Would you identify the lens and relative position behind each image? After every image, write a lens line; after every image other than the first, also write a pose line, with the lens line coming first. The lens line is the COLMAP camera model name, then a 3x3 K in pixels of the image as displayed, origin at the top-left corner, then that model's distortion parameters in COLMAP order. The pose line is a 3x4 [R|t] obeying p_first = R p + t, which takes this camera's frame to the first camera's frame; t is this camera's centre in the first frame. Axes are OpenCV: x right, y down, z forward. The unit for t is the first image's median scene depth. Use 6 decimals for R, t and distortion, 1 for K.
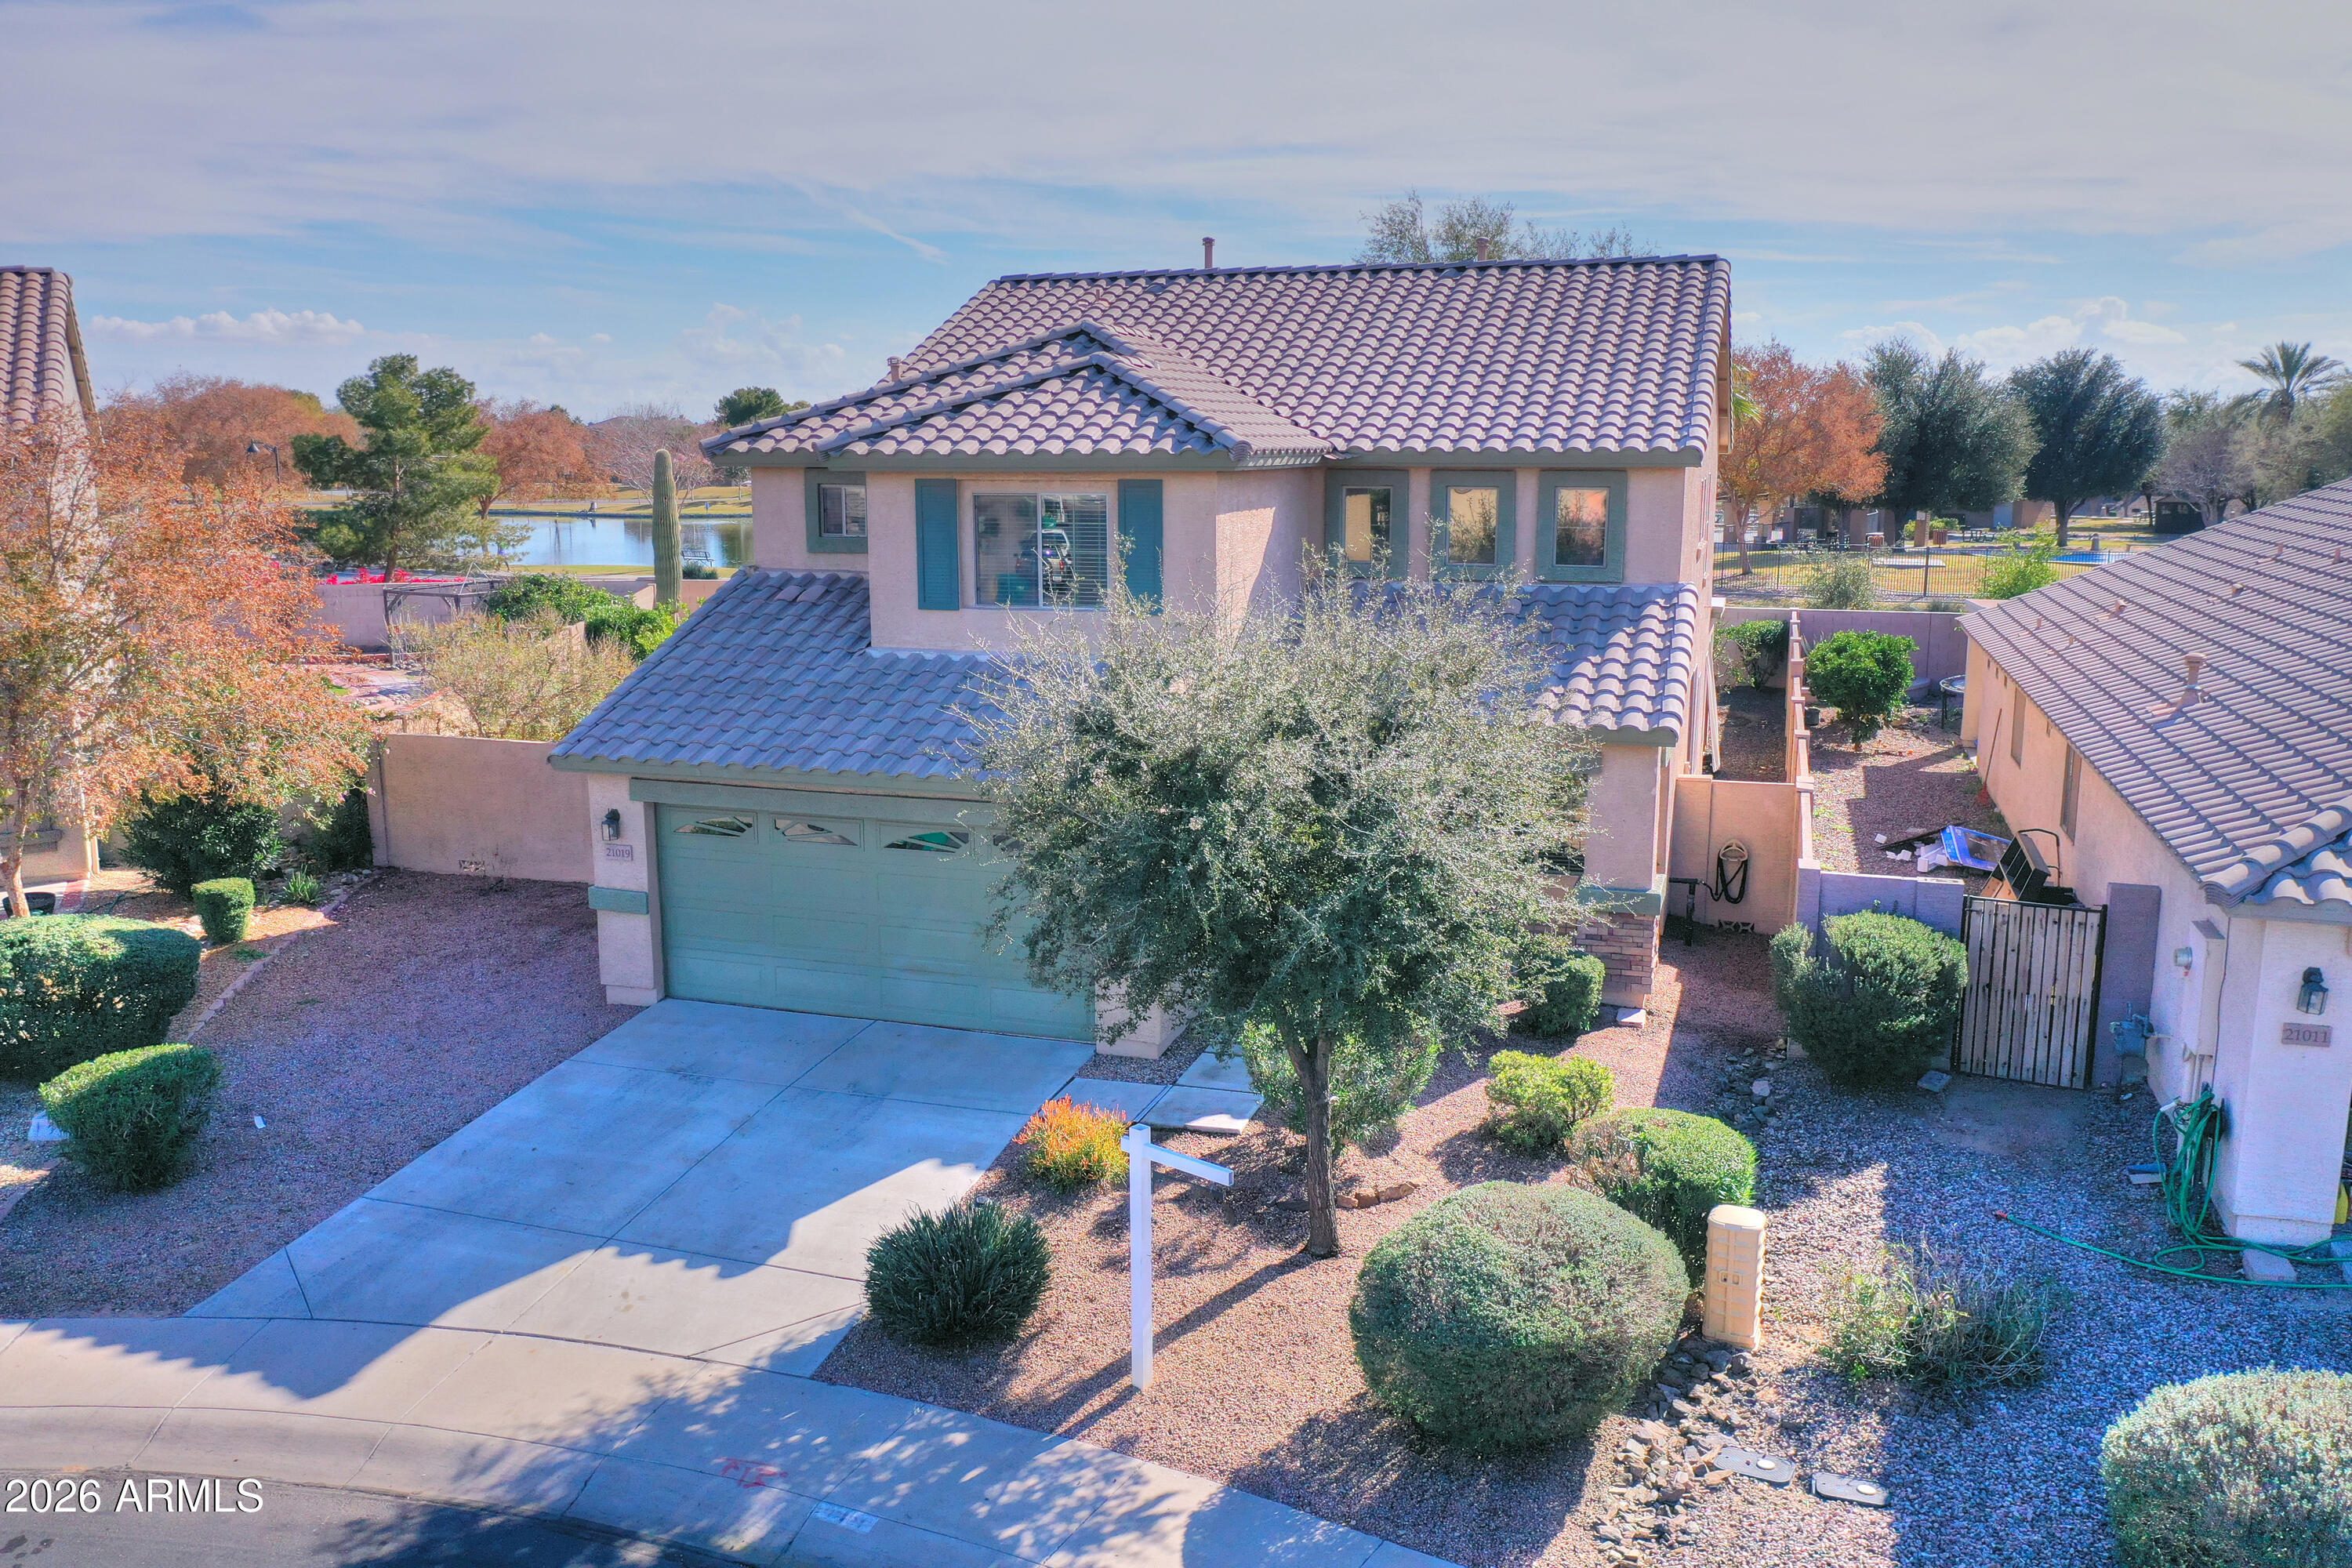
lens RADIAL K [[1859.4, 0, 1169.7], [0, 1859.4, 770.4], [0, 0, 1]] dist [-0.004057, -0.009110]
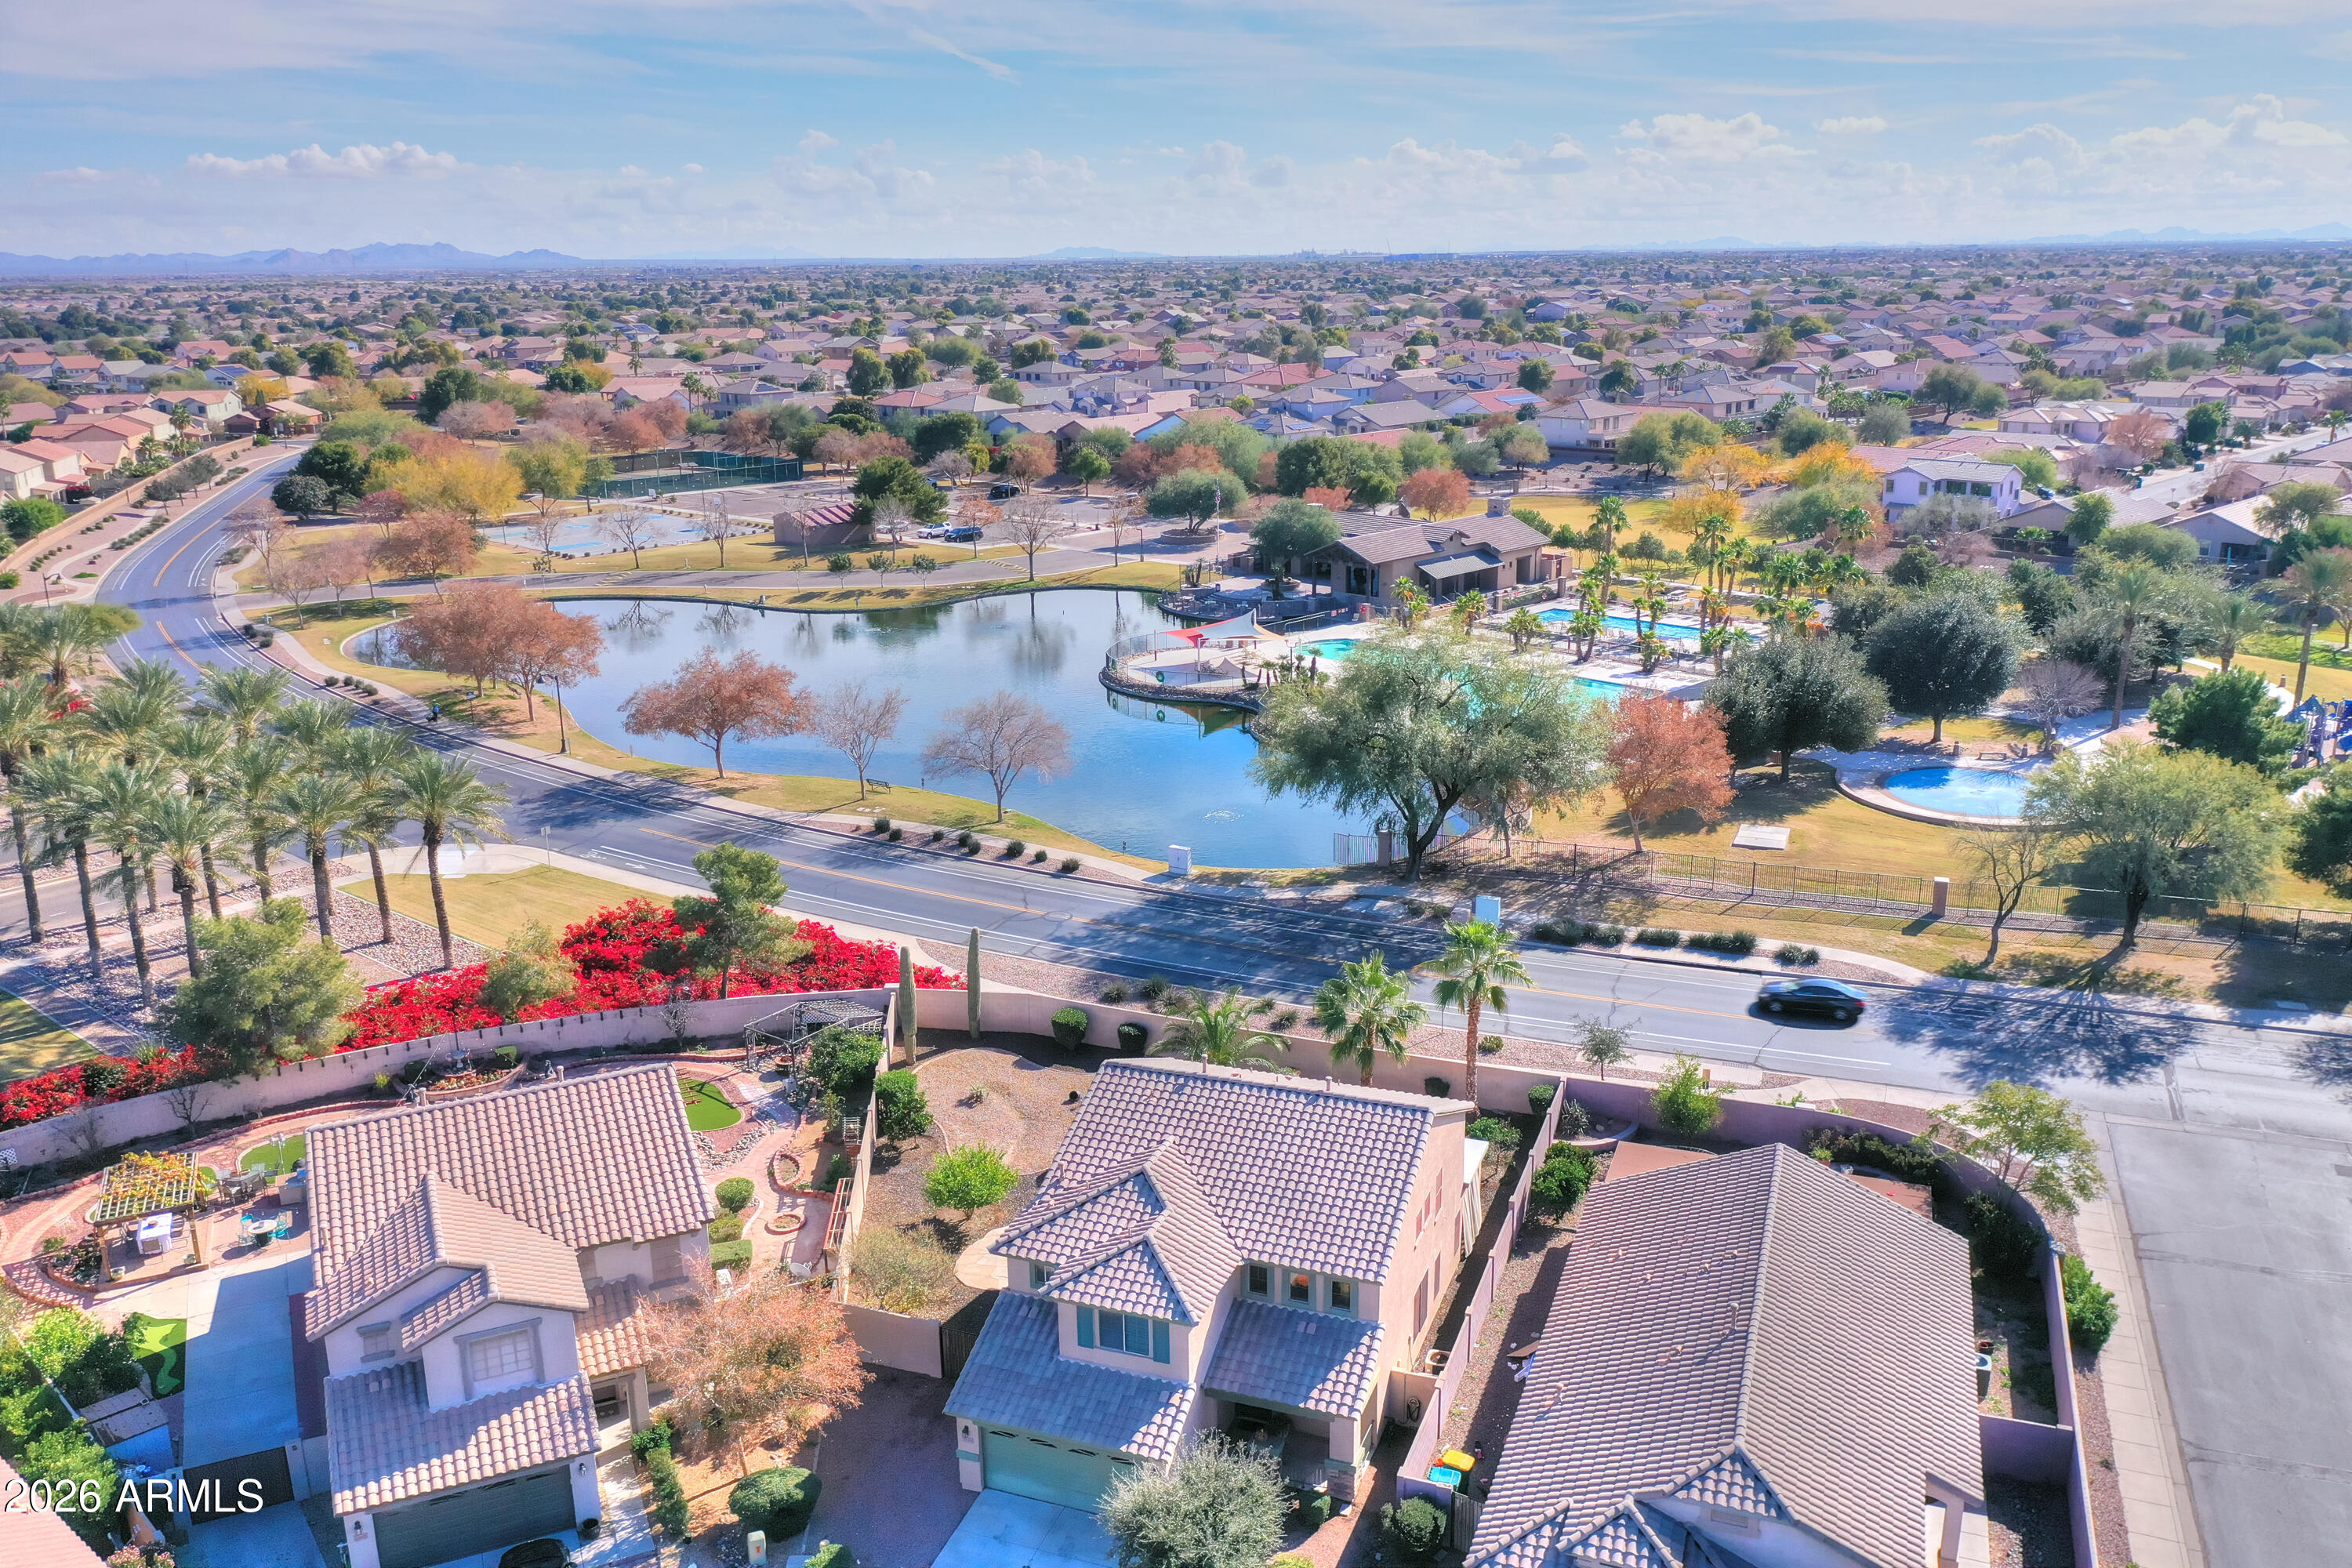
lens RADIAL K [[1864.0, 0, 1171.4], [0, 1864.0, 784.3], [0, 0, 1]] dist [-0.003220, 0.001796]
pose [[0.998668, 0.002250, -0.051545, 0.140633], [0.002743, 0.995322, 0.096579, -1.219907], [0.051521, -0.096591, 0.993990, -1.650415]]
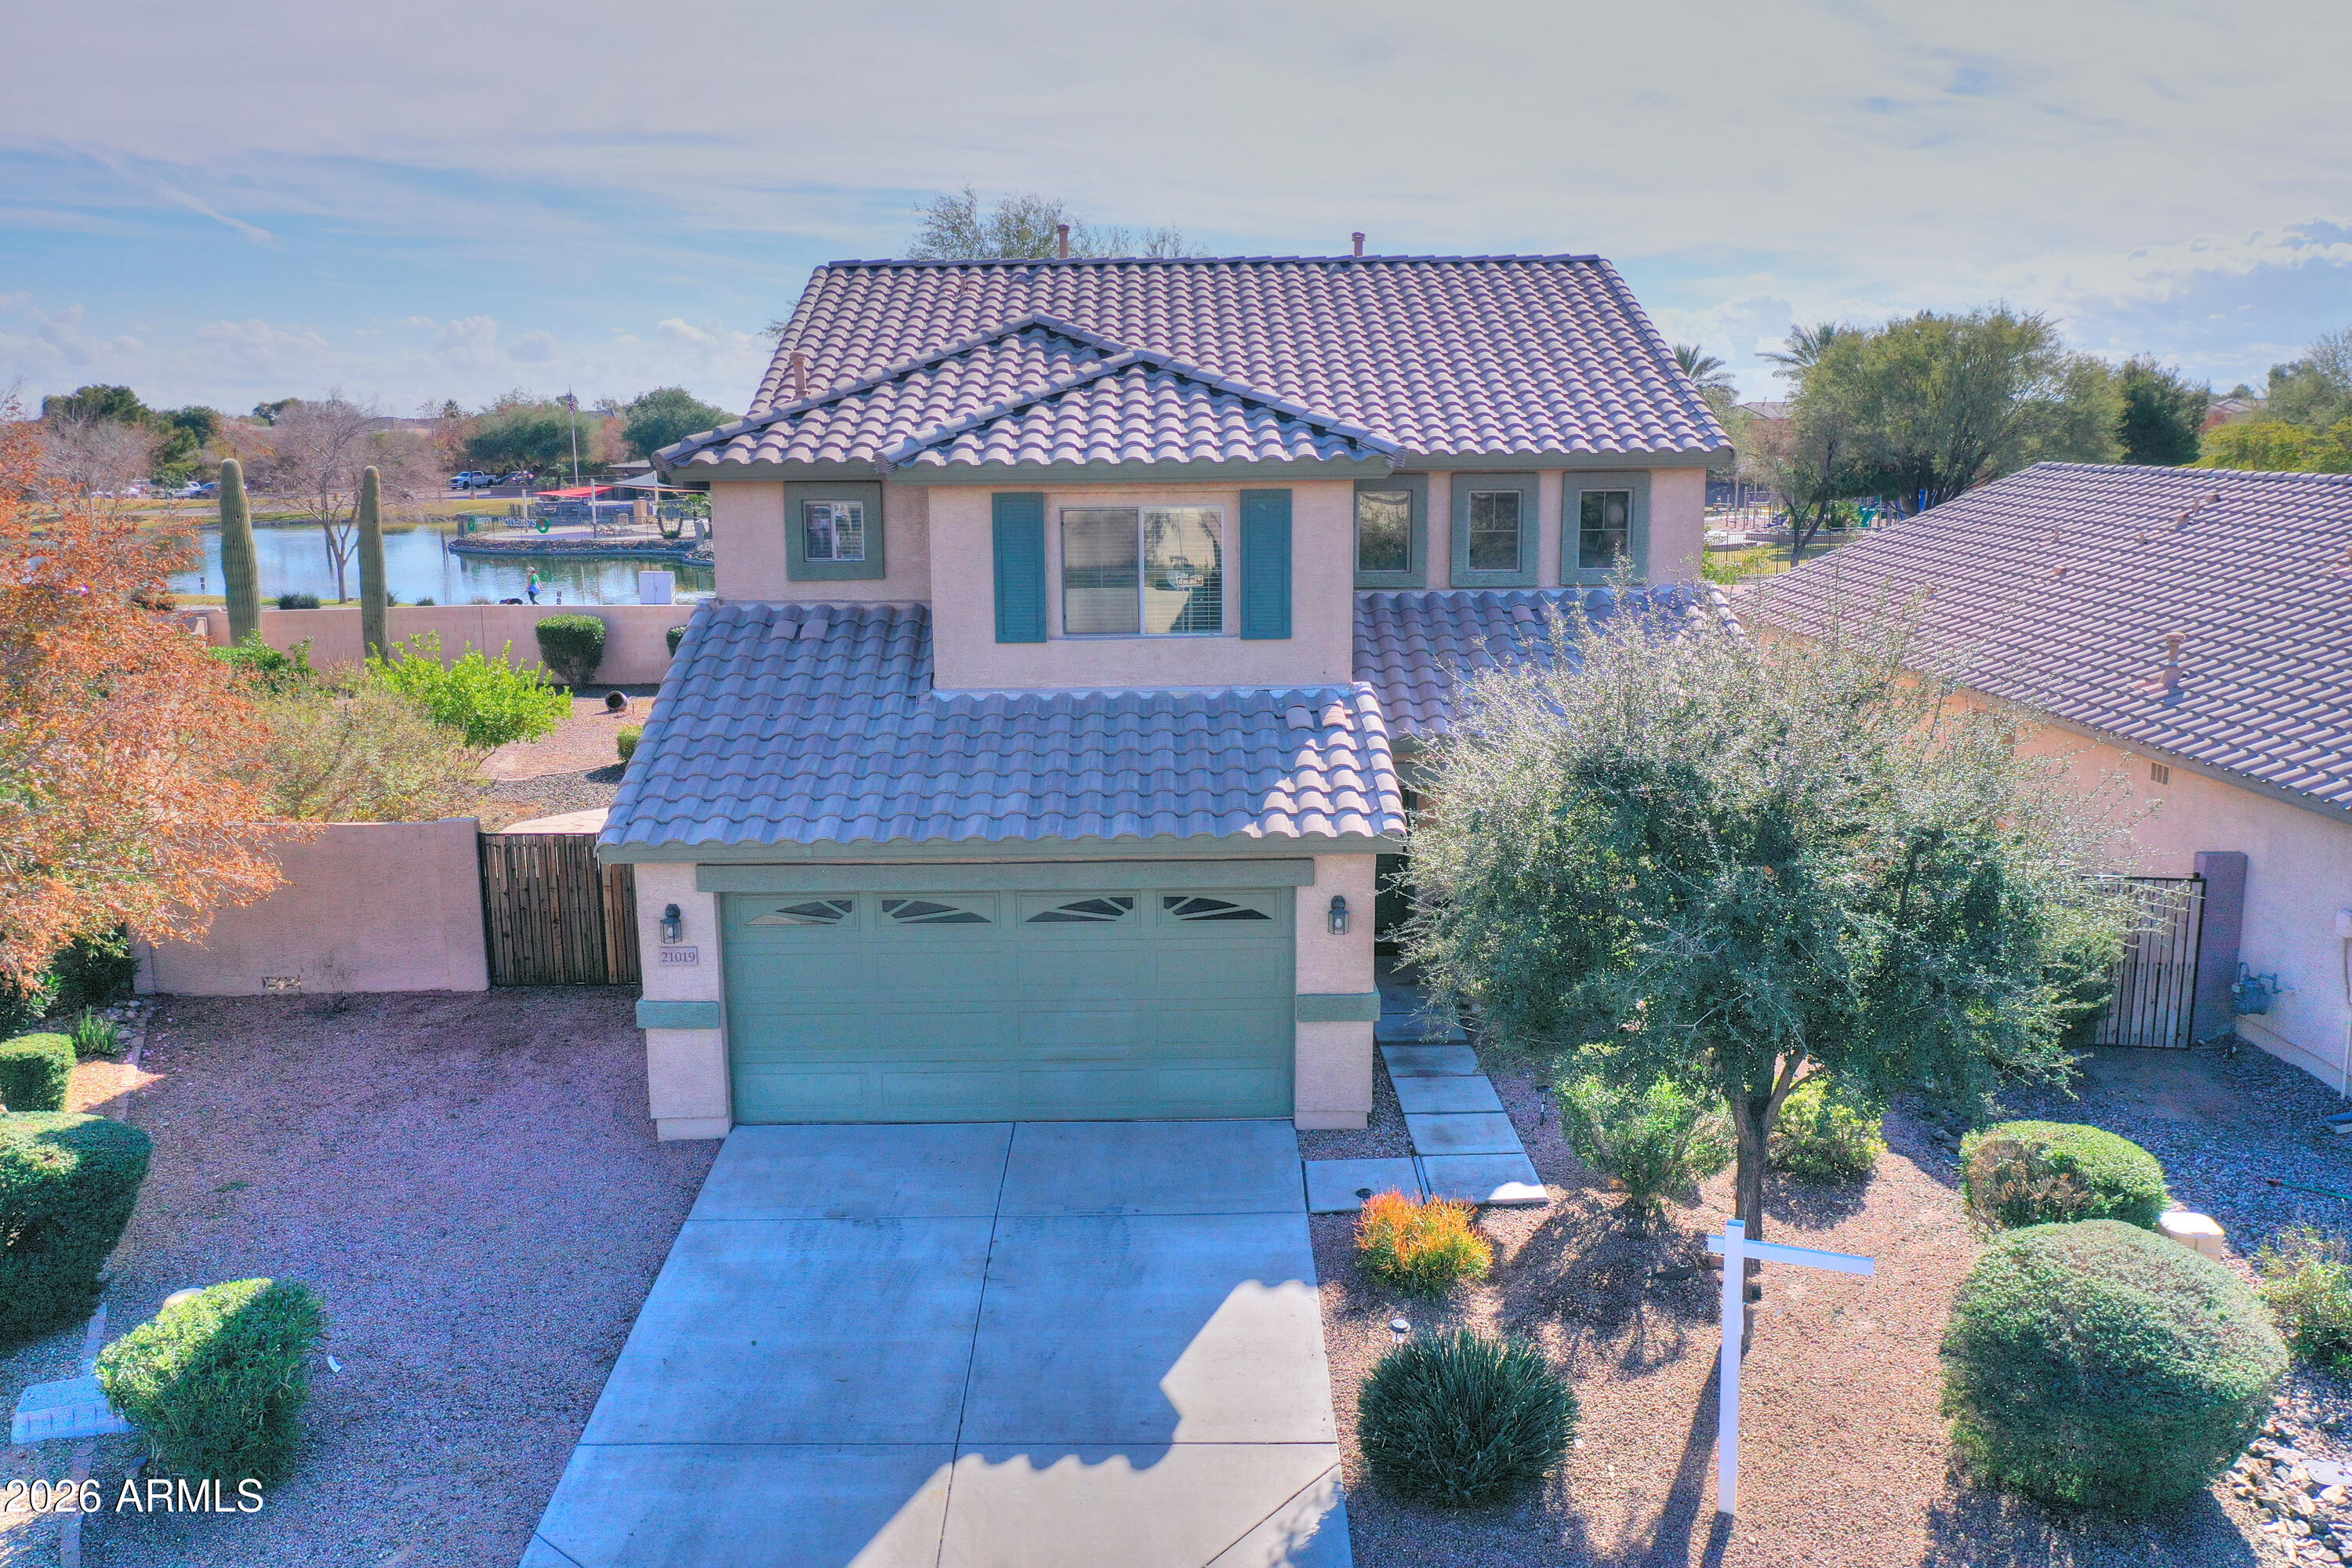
lens RADIAL K [[1858.6, 0, 1176.1], [0, 1858.6, 772.1], [0, 0, 1]] dist [-0.005539, -0.007598]
pose [[0.946114, -0.065210, 0.317200, -0.362249], [0.064420, 0.997838, 0.012988, -0.035040], [-0.317361, 0.008146, 0.948270, 0.163930]]
